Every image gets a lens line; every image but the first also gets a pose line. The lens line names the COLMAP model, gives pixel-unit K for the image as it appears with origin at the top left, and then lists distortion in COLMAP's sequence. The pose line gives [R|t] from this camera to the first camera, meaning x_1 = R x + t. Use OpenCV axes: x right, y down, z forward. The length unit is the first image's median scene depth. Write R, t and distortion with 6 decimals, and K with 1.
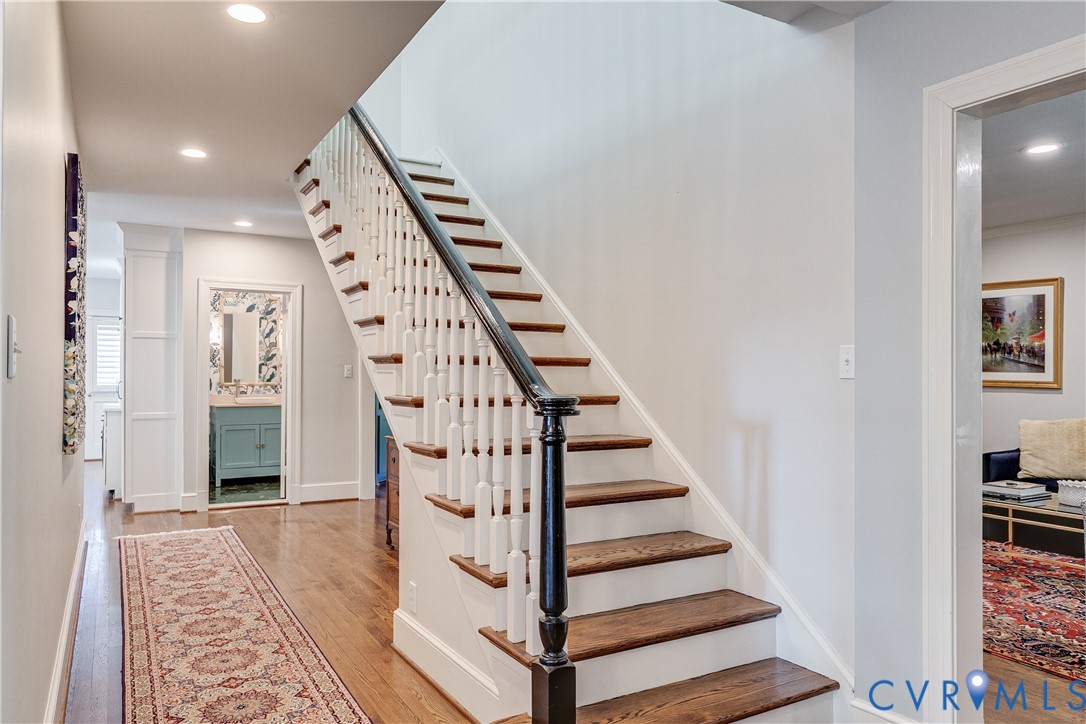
lens RADIAL K [[753.8, 0, 546.1], [0, 753.8, 356.2], [0, 0, 1]] dist [-0.000403, -0.004647]
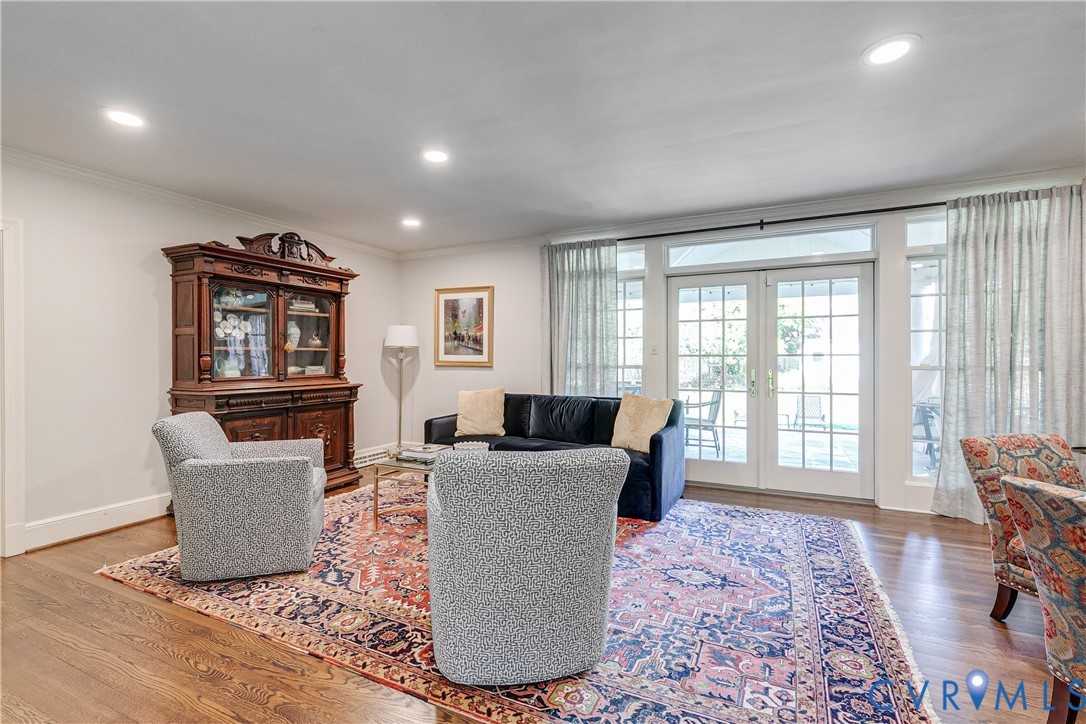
lens RADIAL K [[492.6, 0, 547.2], [0, 492.6, 362.9], [0, 0, 1]] dist [0.008197, -0.001240]
pose [[0.828251, -0.014266, 0.560176, 0.258911], [-0.003344, 0.999532, 0.030399, 0.008427], [-0.560348, -0.027052, 0.827816, 0.193050]]
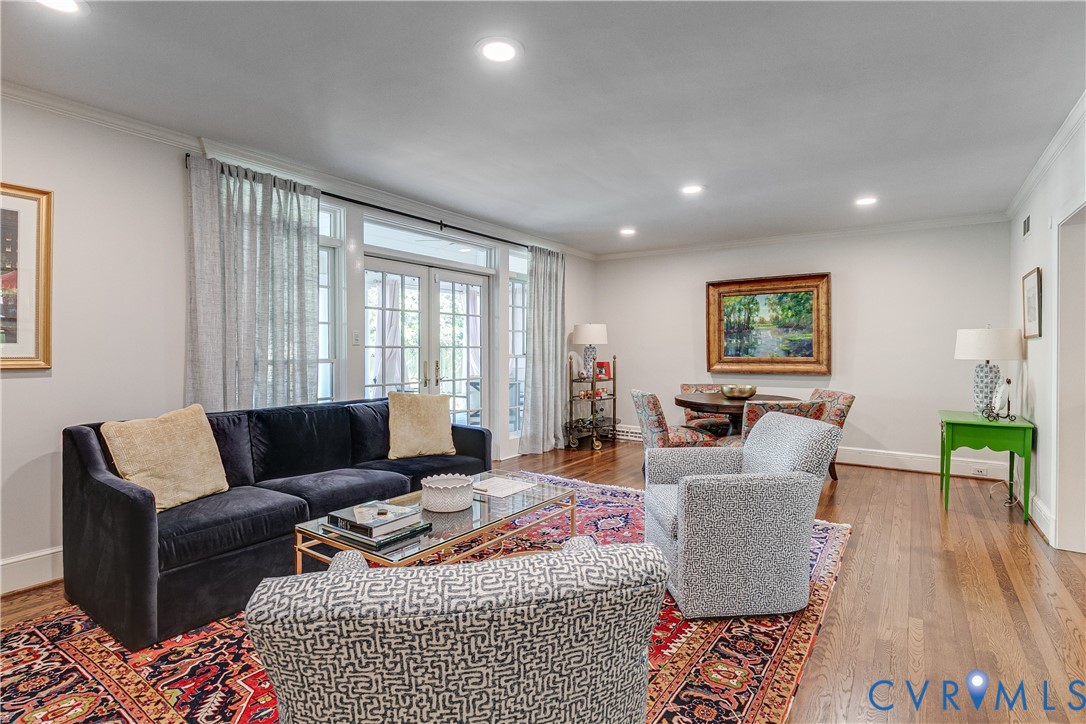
lens RADIAL K [[533.7, 0, 546.7], [0, 533.7, 357.3], [0, 0, 1]] dist [0.004331, 0.000687]
pose [[-0.428257, -0.031369, 0.903113, 0.096447], [-0.029729, 0.999345, 0.020614, 0.012124], [-0.903168, -0.018020, -0.428909, 0.811420]]
